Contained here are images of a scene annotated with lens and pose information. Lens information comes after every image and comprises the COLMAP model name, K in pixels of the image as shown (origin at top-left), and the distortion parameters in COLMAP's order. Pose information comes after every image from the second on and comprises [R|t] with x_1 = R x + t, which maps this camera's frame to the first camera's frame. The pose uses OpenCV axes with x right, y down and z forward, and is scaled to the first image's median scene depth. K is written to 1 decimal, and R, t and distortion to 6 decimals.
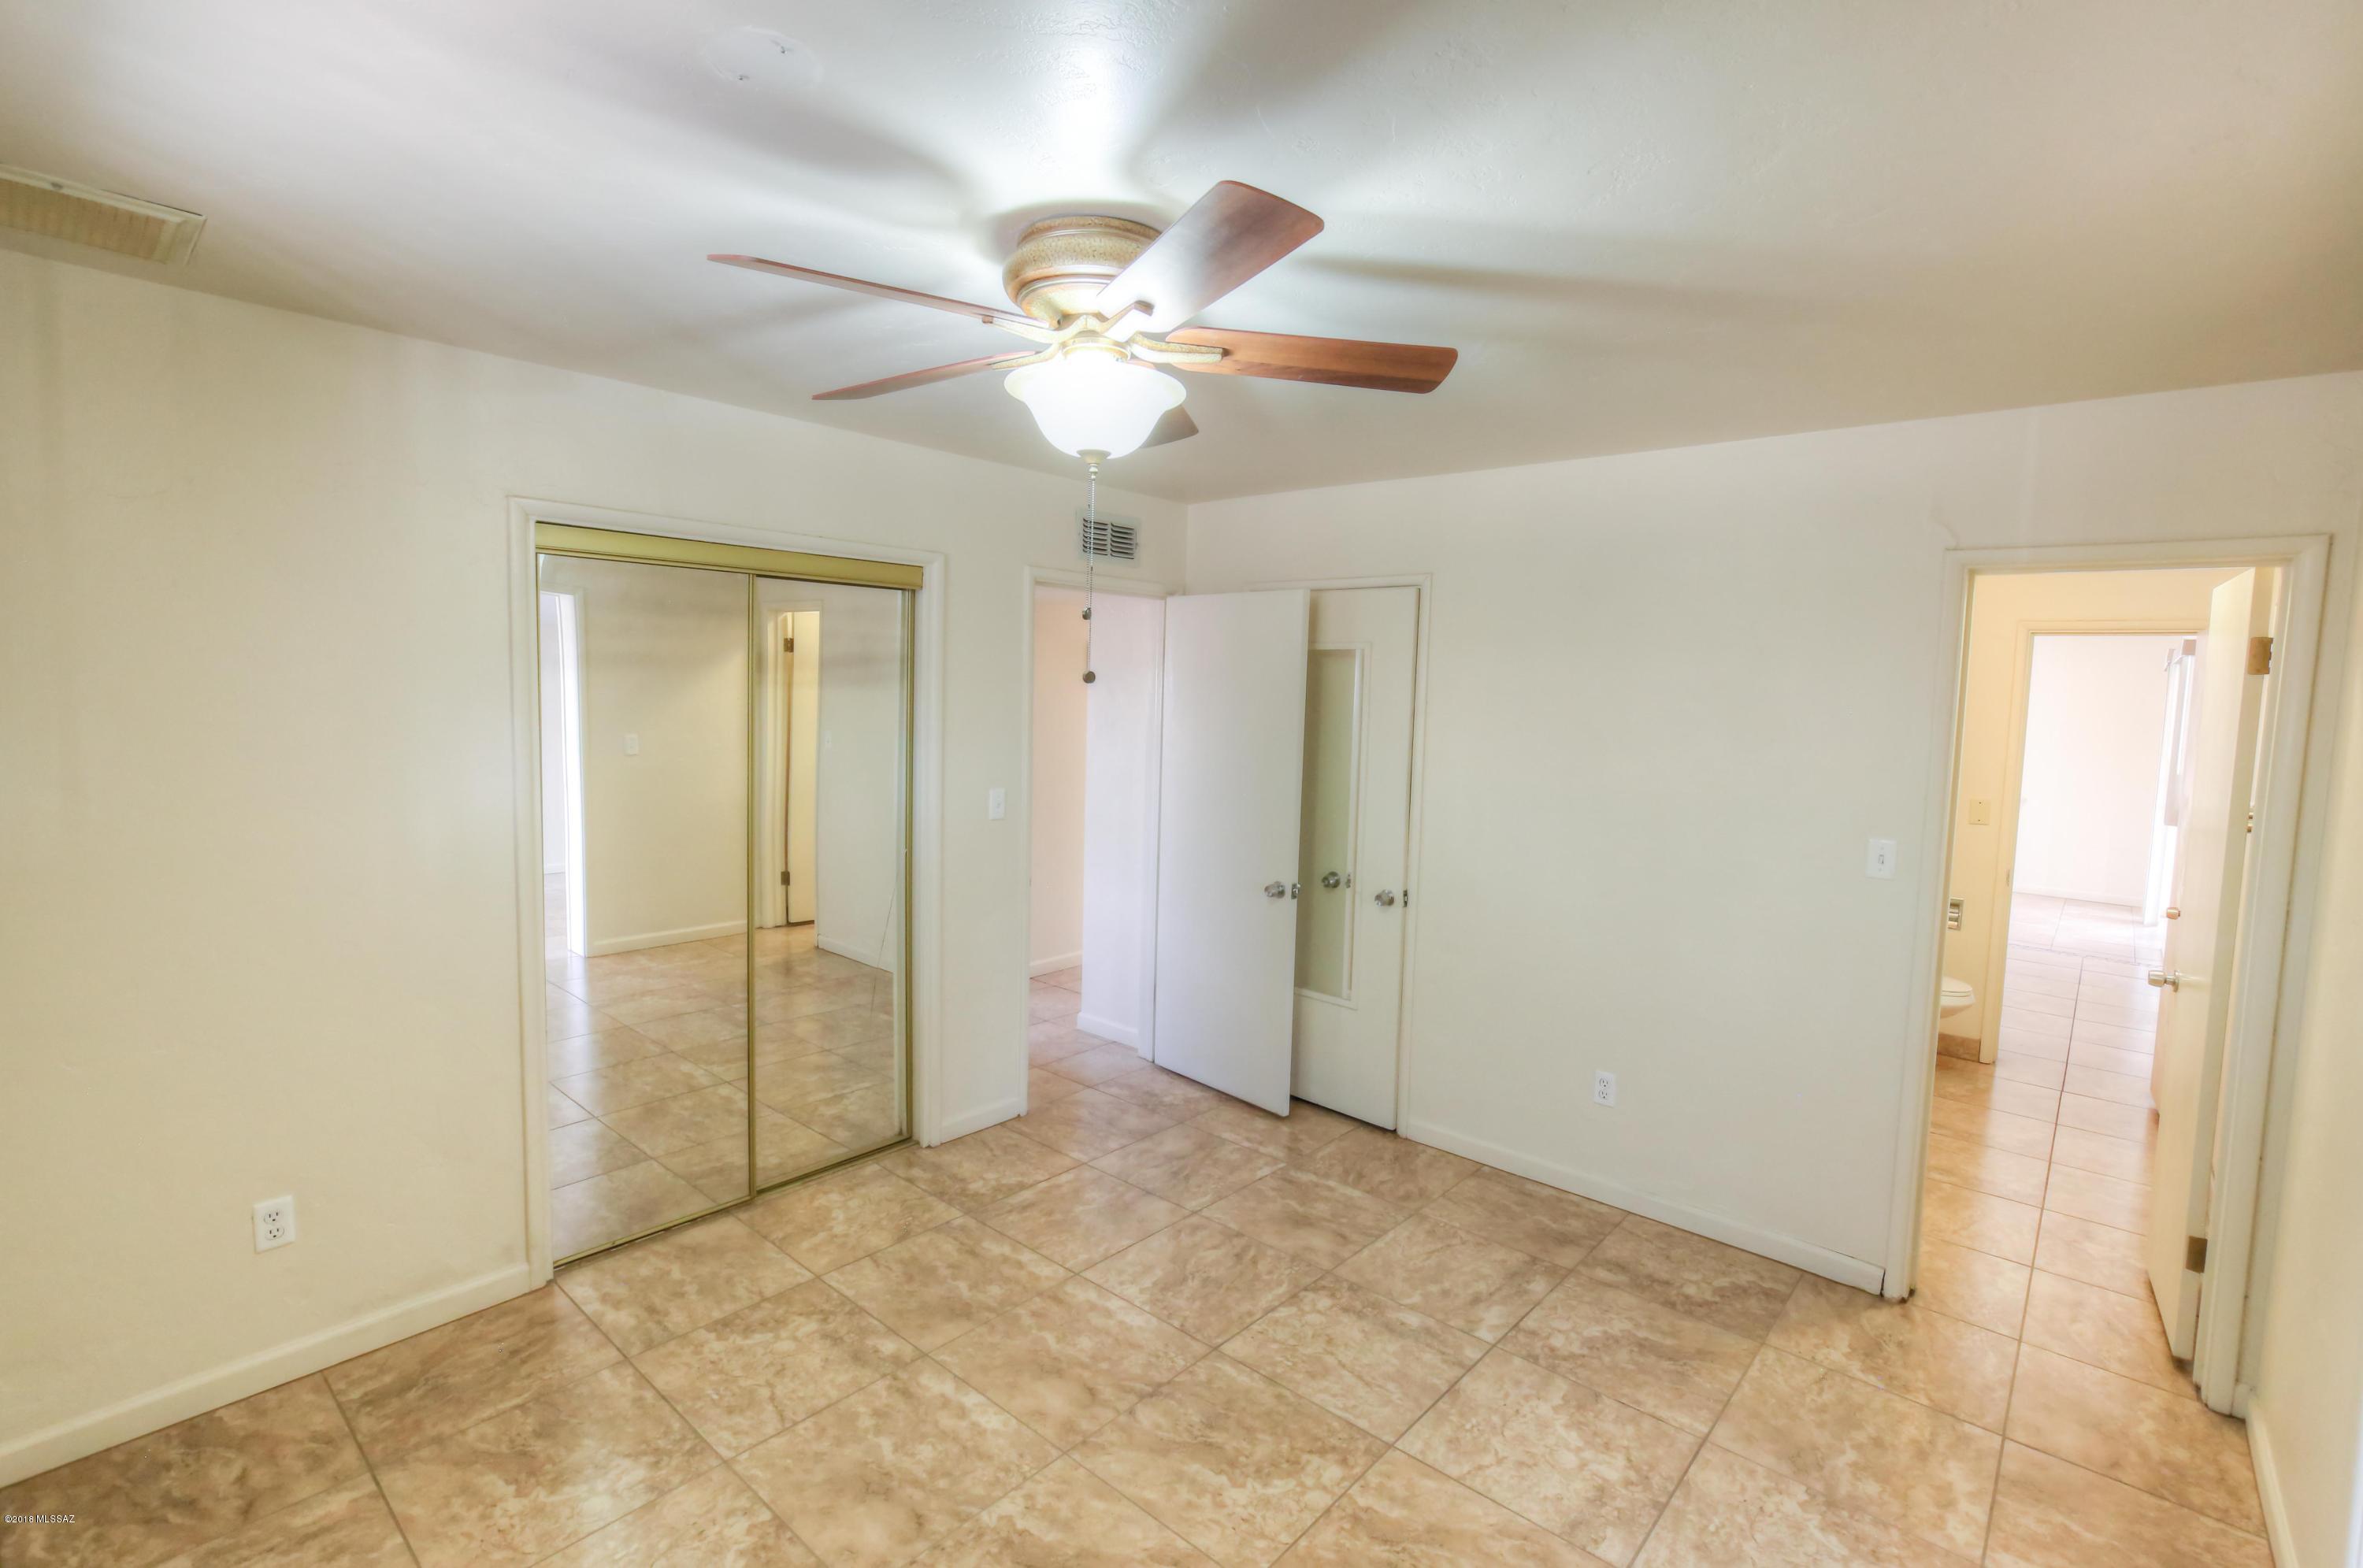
lens RADIAL K [[1081.9, 0, 1190.2], [0, 1081.9, 776.7], [0, 0, 1]] dist [-0.003862, 0.003136]
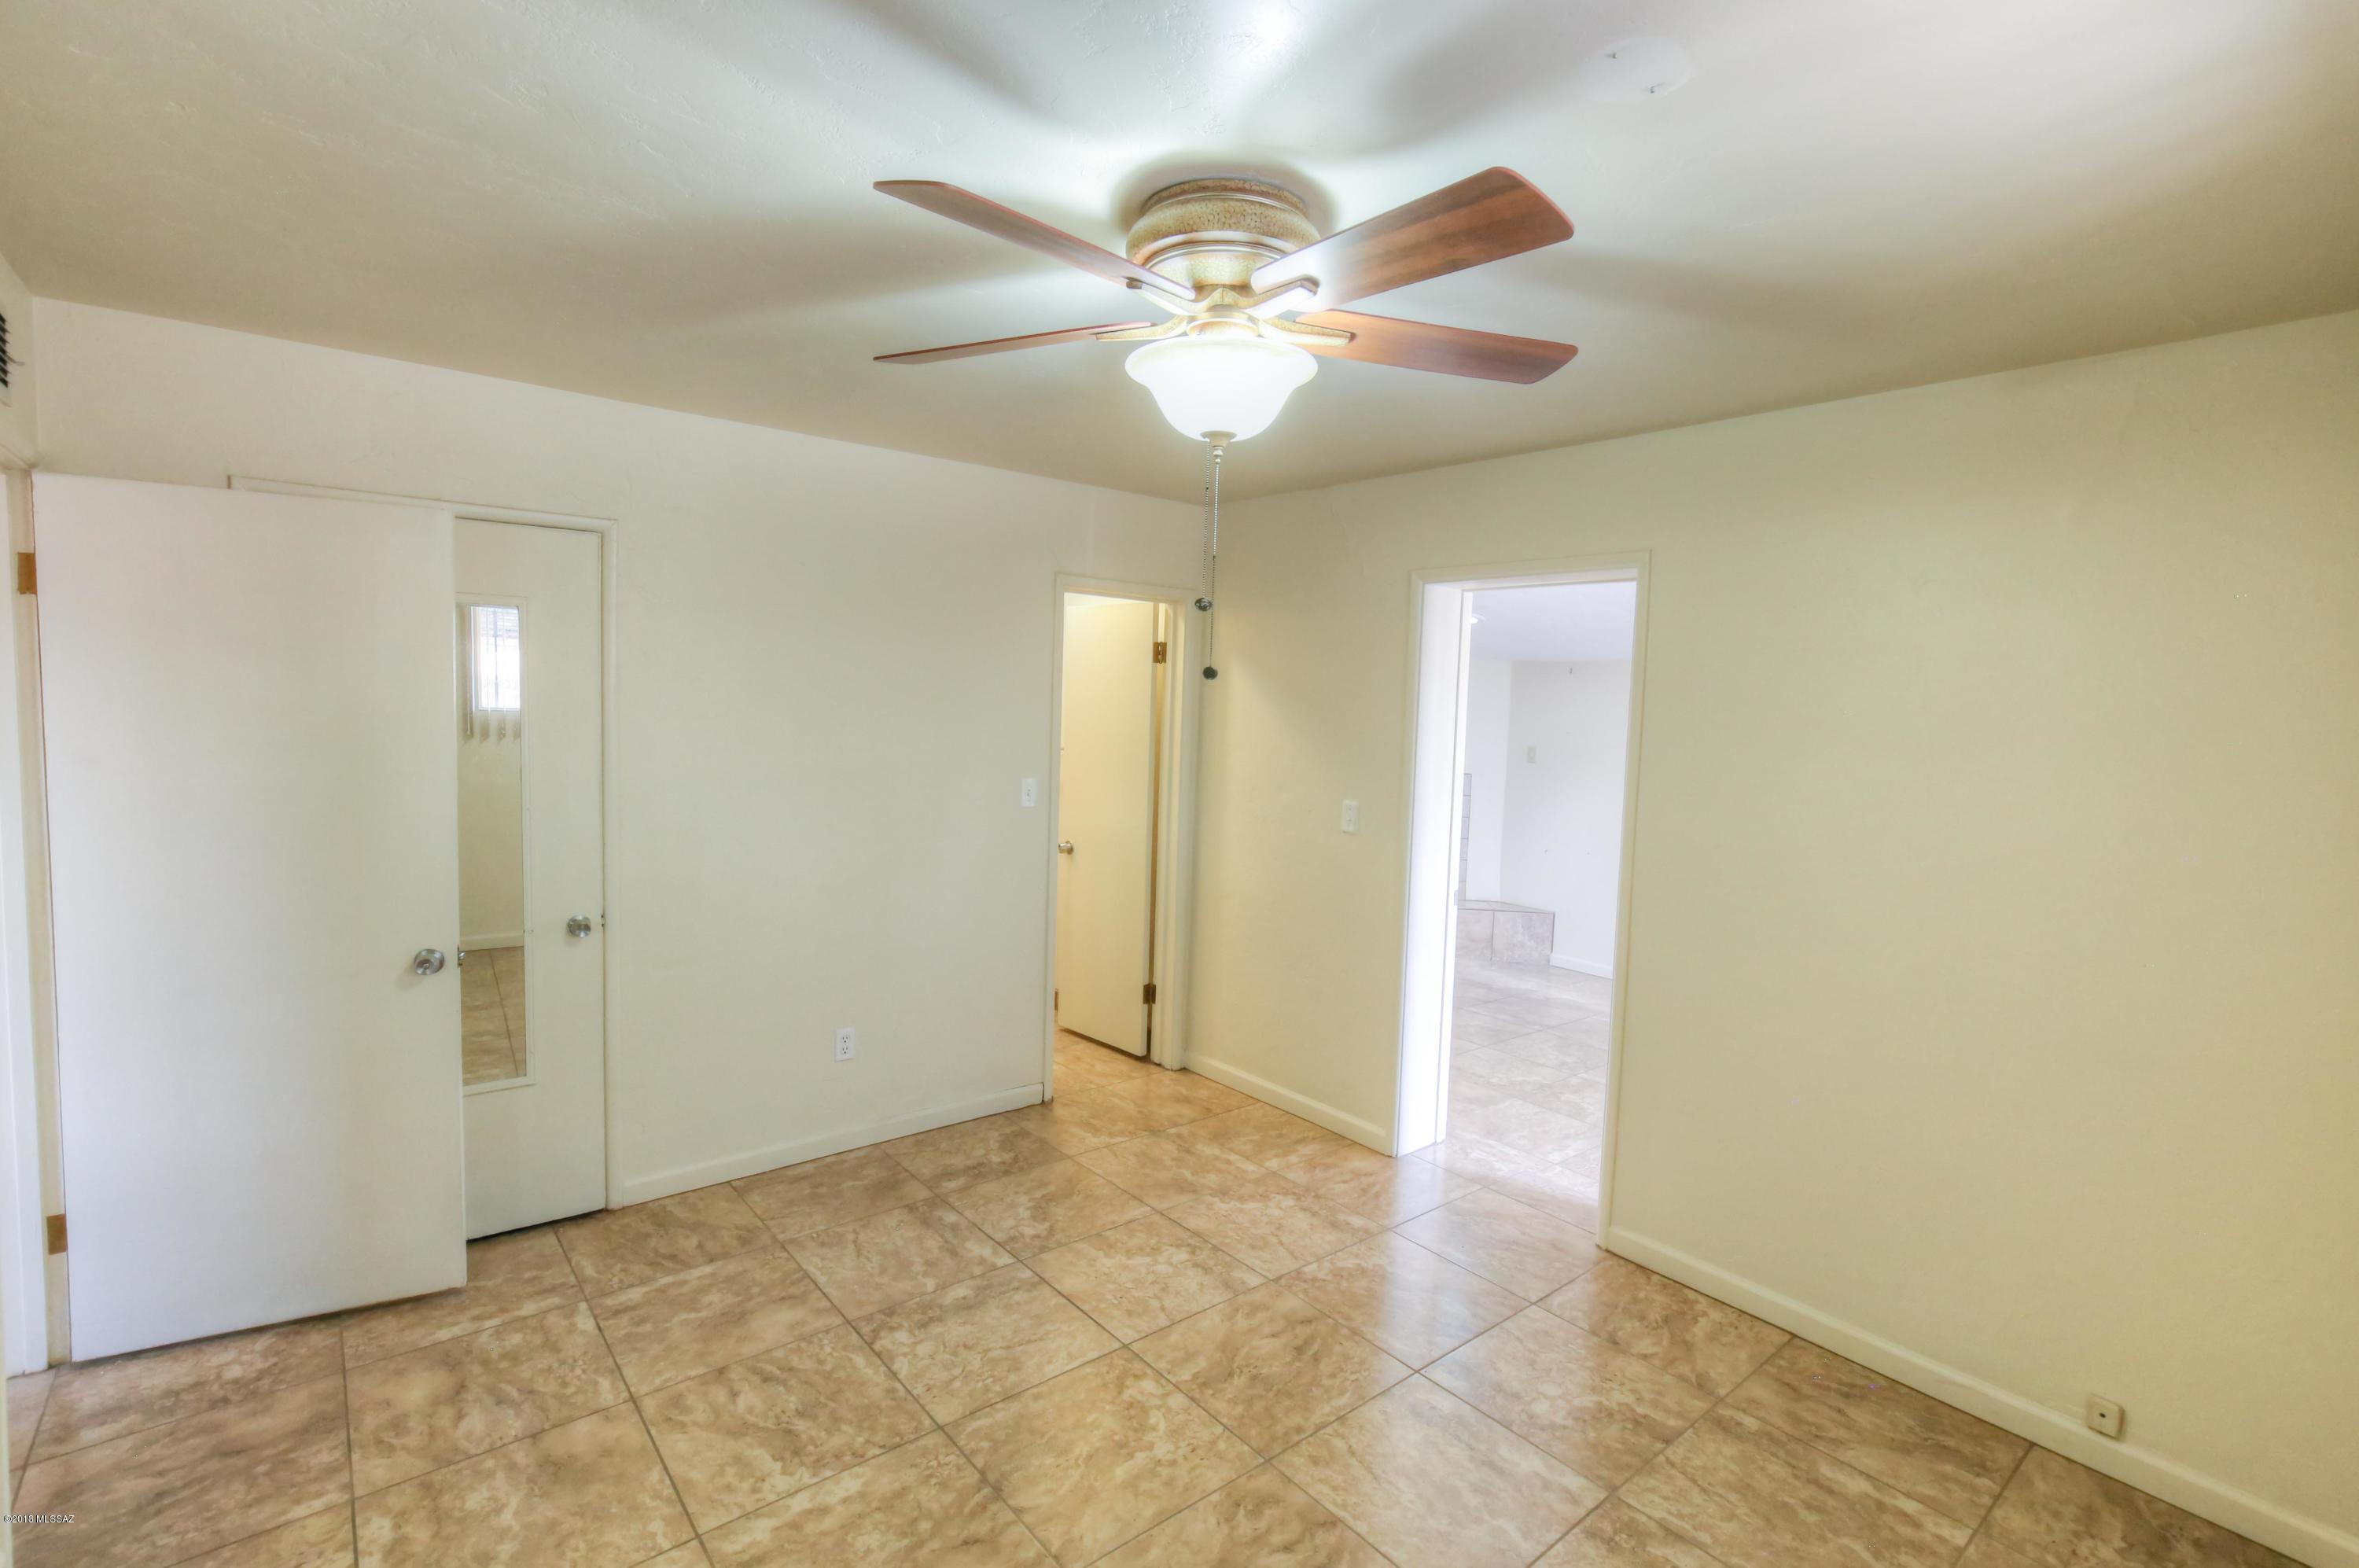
lens RADIAL K [[1080.1, 0, 1190.2], [0, 1080.1, 777.8], [0, 0, 1]] dist [-0.003862, 0.003136]
pose [[0.162062, -0.099594, 0.981742, -0.643416], [0.052730, 0.994346, 0.092168, -0.055995], [-0.985371, 0.036830, 0.166398, 0.543351]]
